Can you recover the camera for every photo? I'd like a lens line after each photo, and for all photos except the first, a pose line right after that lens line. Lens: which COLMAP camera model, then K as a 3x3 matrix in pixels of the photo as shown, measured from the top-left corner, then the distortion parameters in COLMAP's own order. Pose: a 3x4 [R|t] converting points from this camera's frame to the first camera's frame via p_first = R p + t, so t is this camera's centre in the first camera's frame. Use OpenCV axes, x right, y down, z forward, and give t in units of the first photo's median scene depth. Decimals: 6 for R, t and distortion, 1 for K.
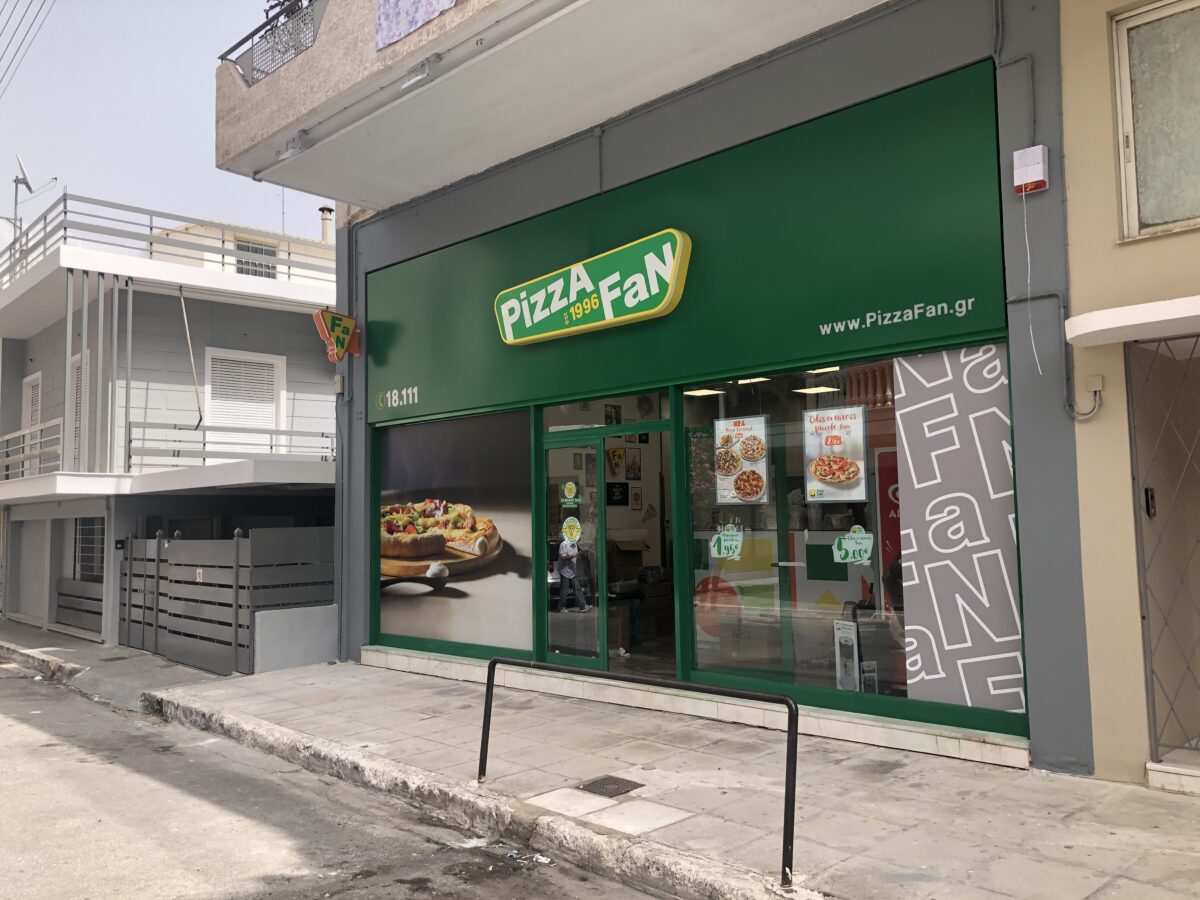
lens RADIAL K [[974.3, 0, 598.3], [0, 974.3, 439.9], [0, 0, 1]] dist [-0.001424, 0.003098]
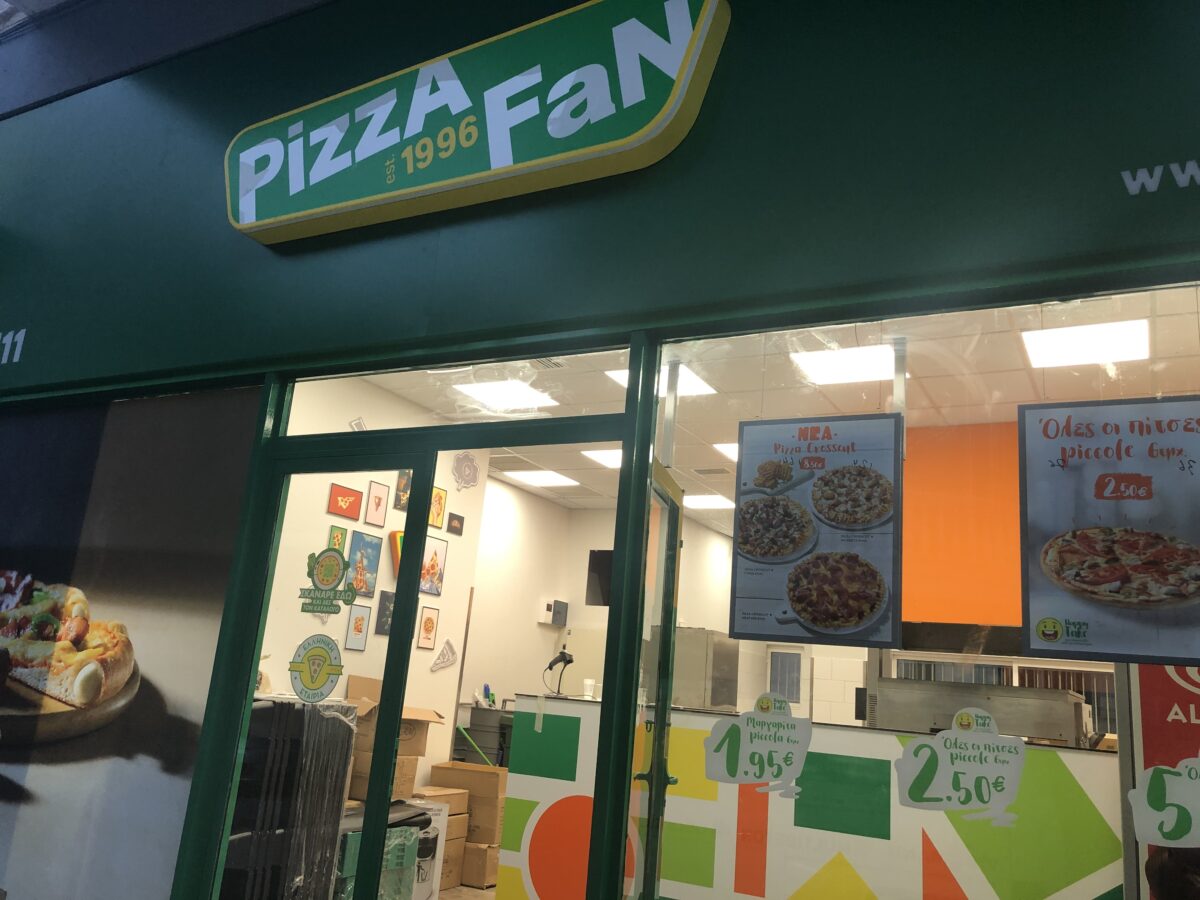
lens RADIAL K [[974.3, 0, 598.3], [0, 974.3, 439.9], [0, 0, 1]] dist [-0.001424, 0.003098]
pose [[0.955568, 0.166634, 0.243150, -0.030051], [-0.123912, 0.975538, -0.181582, 0.060583], [-0.267460, 0.143384, 0.952841, 0.580443]]
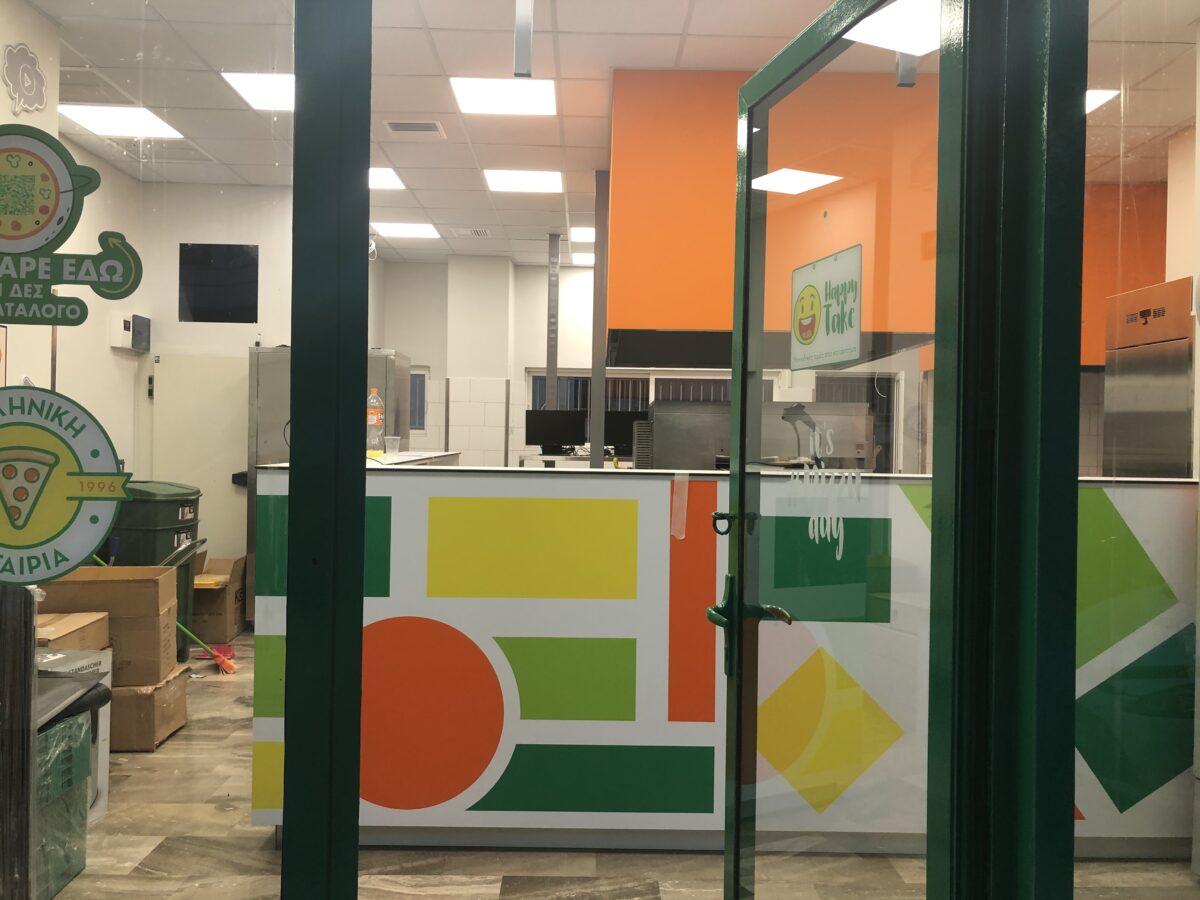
lens RADIAL K [[989.2, 0, 599.2], [0, 989.2, 444.8], [0, 0, 1]] dist [0.049455, 0.000931]
pose [[0.713172, 0.021094, 0.700672, -0.096534], [-0.081449, 0.995271, 0.052938, 0.084043], [-0.696242, -0.094822, 0.711517, 1.045929]]
